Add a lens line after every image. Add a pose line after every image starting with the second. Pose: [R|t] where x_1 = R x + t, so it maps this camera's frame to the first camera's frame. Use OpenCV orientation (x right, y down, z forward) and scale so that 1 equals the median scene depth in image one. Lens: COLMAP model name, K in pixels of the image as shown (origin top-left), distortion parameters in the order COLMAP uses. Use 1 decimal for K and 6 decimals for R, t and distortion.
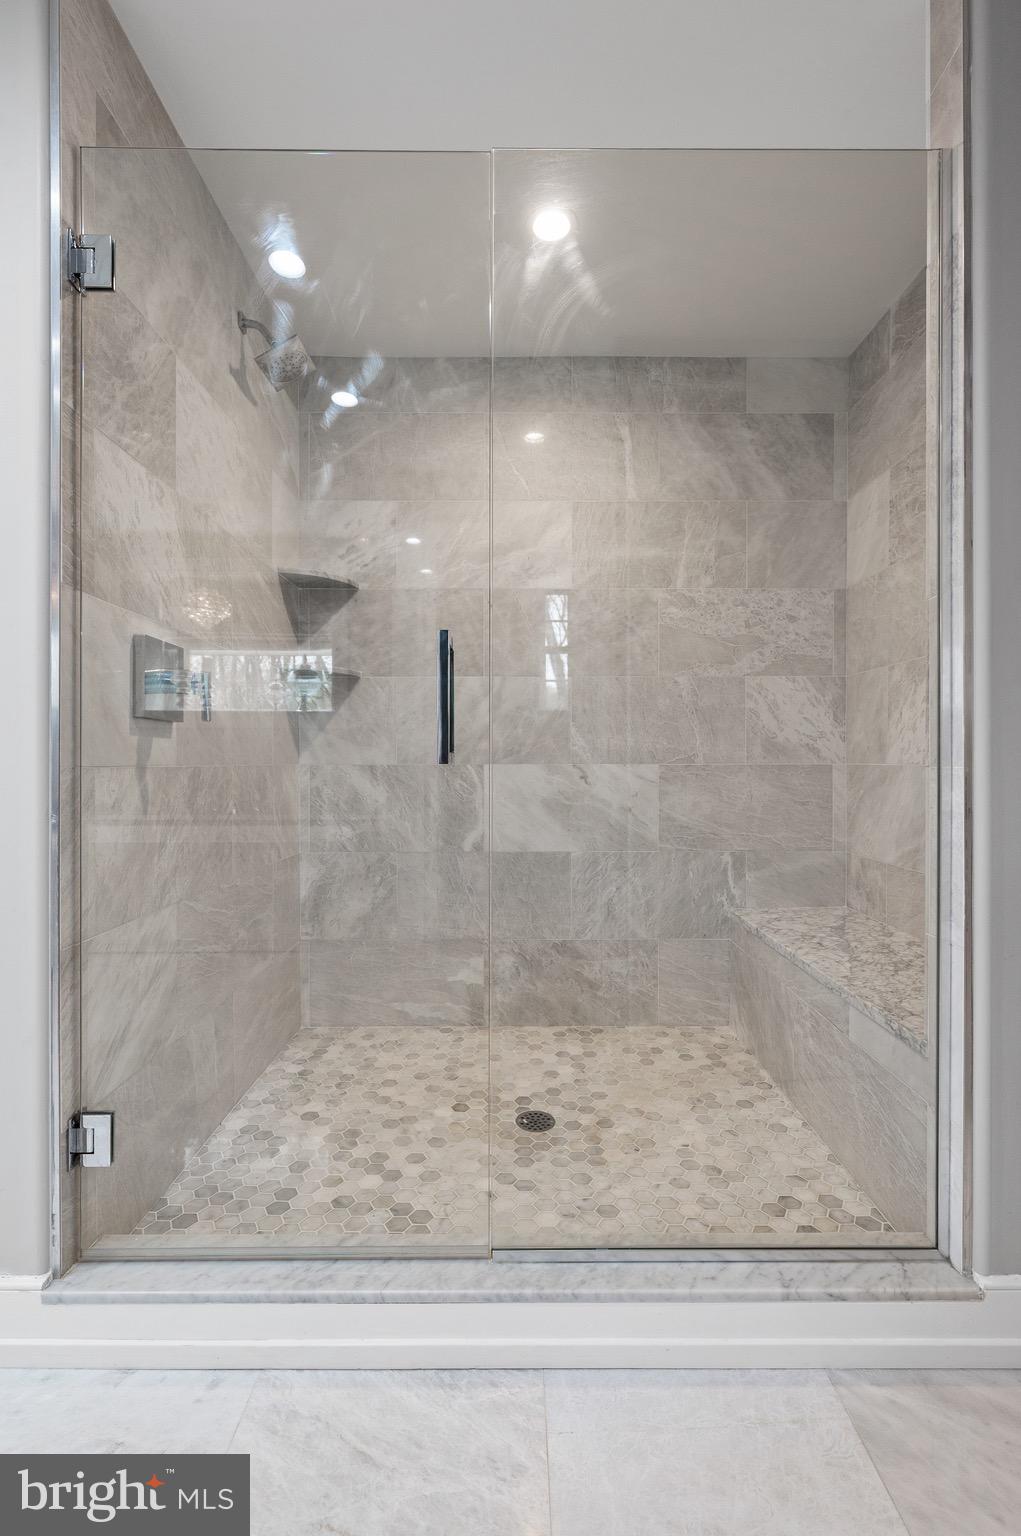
lens RADIAL K [[691.0, 0, 508.9], [0, 691.0, 765.5], [0, 0, 1]] dist [0.002218, -0.000384]
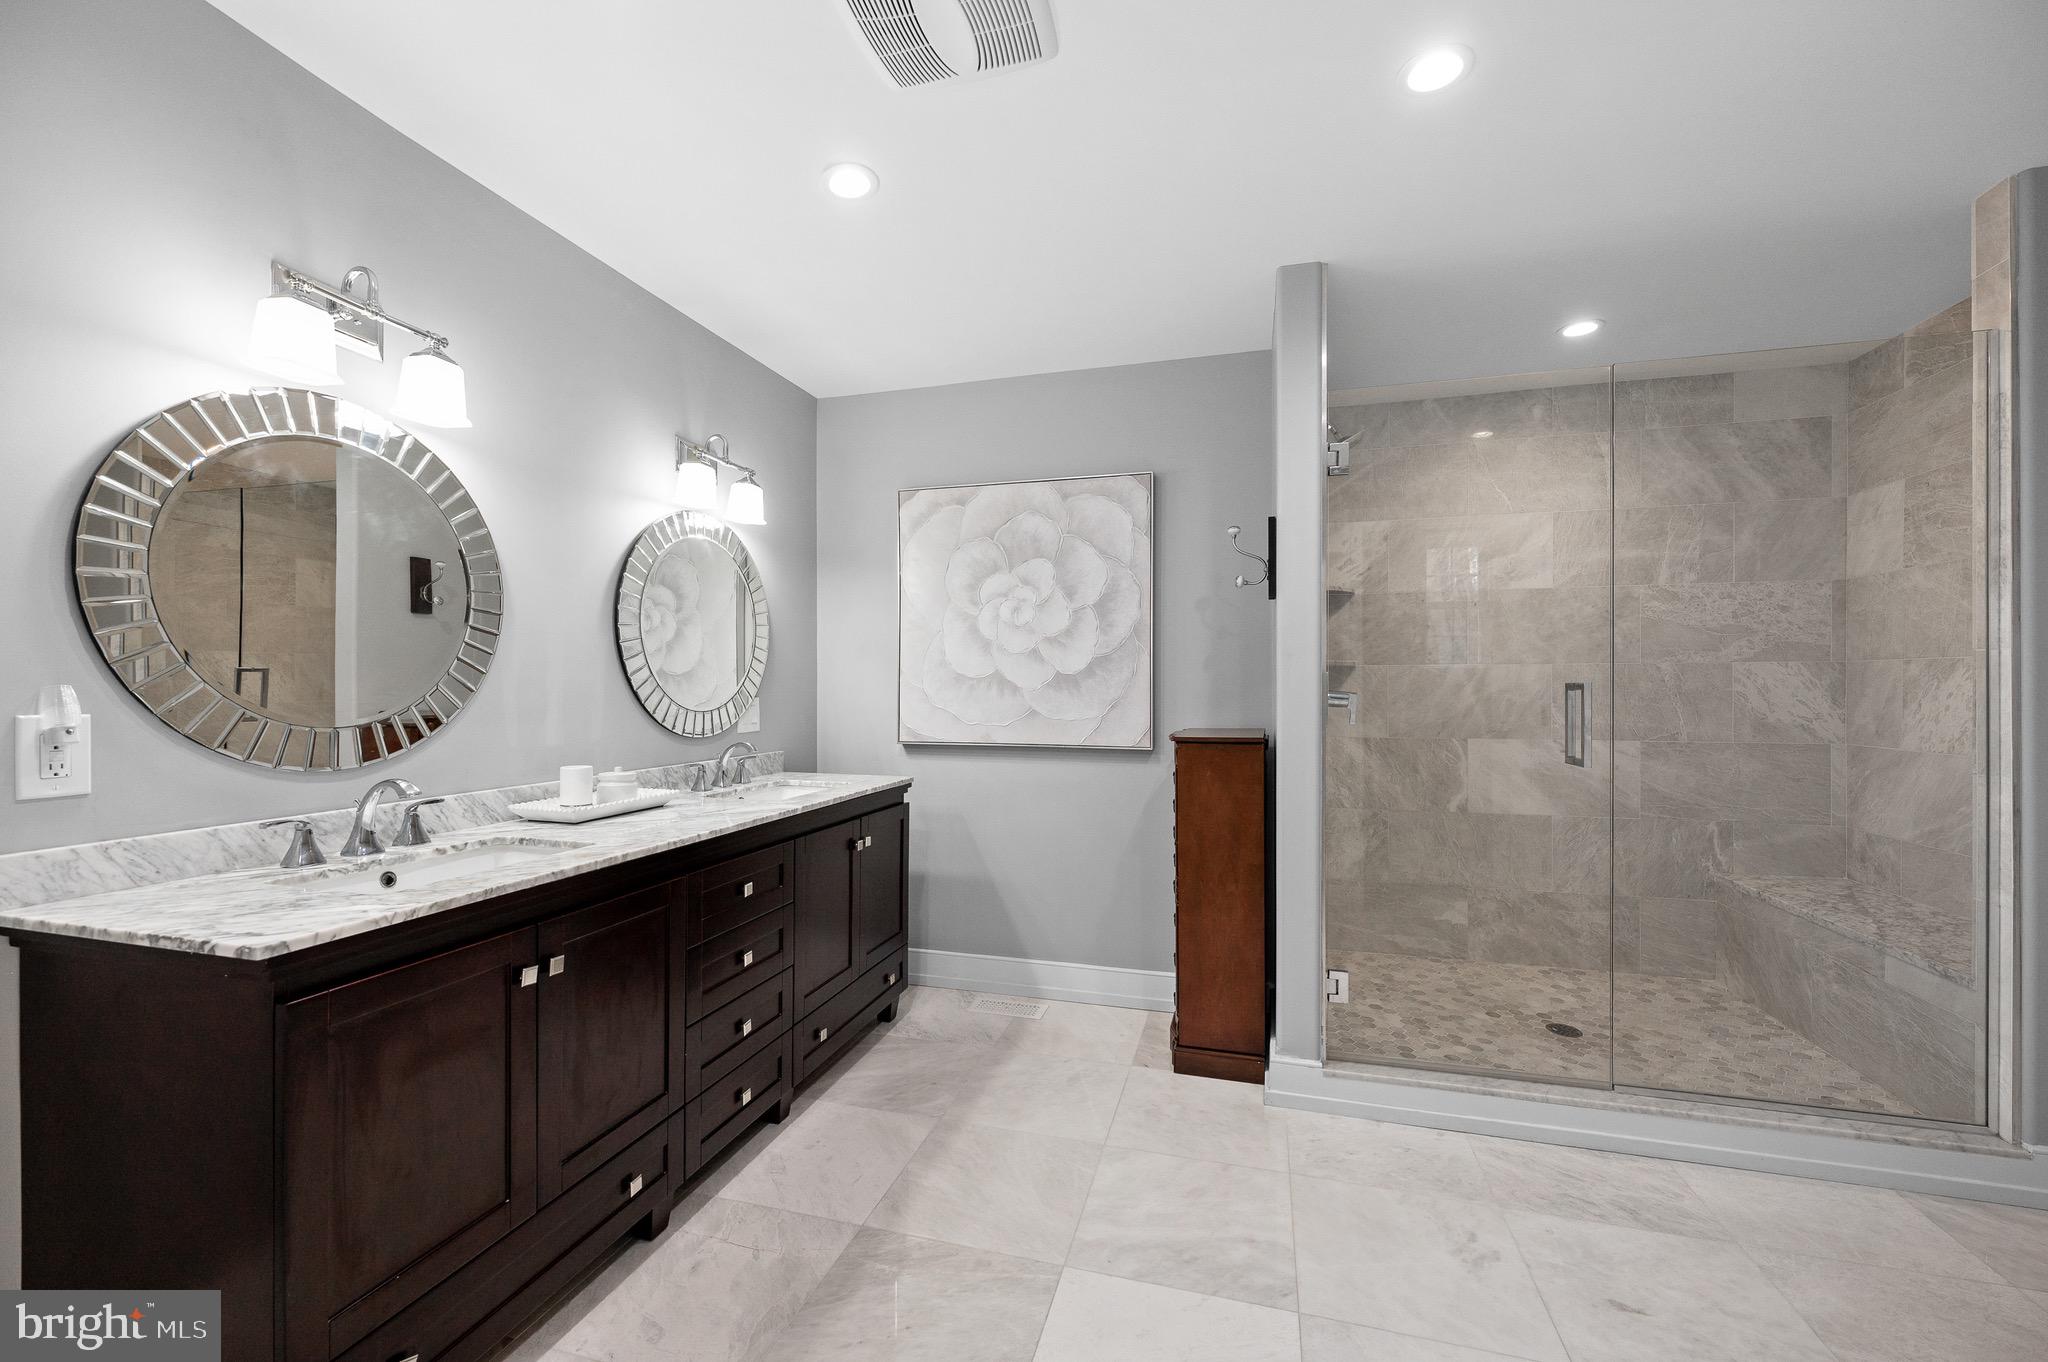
lens RADIAL K [[811.1, 0, 1017.9], [0, 811.1, 685.9], [0, 0, 1]] dist [0.001336, 0.000221]
pose [[0.964508, -0.000259, -0.264054, -0.414207], [-0.000307, 0.999998, -0.002101, -0.089168], [0.264054, 0.002107, 0.964506, -0.545811]]
